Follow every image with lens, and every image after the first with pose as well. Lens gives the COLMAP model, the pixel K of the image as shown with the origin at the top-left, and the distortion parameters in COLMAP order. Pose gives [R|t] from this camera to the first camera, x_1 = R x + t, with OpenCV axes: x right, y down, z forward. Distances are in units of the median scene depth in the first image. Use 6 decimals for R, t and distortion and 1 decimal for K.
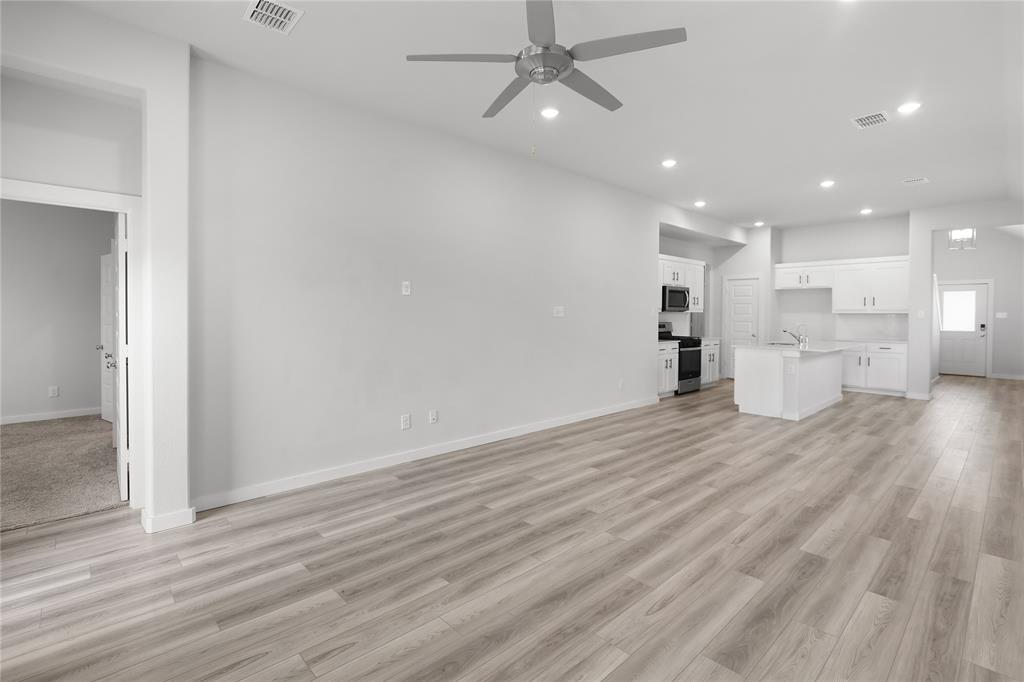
lens RADIAL K [[470.8, 0, 499.3], [0, 470.8, 316.5], [0, 0, 1]] dist [-0.010148, 0.000169]
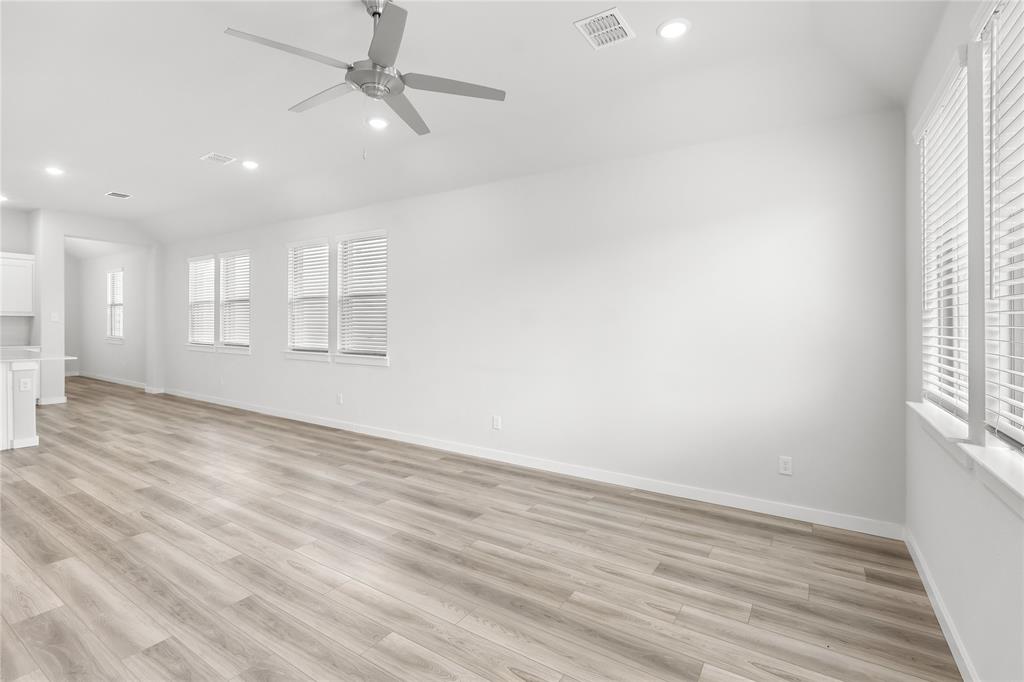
lens RADIAL K [[455.4, 0, 513.5], [0, 455.4, 337.4], [0, 0, 1]] dist [-0.000987, -0.000276]
pose [[-0.224911, -0.037308, 0.973665, -0.252810], [-0.007308, 0.999303, 0.036602, -0.004821], [-0.974352, 0.001116, -0.225027, 0.252771]]
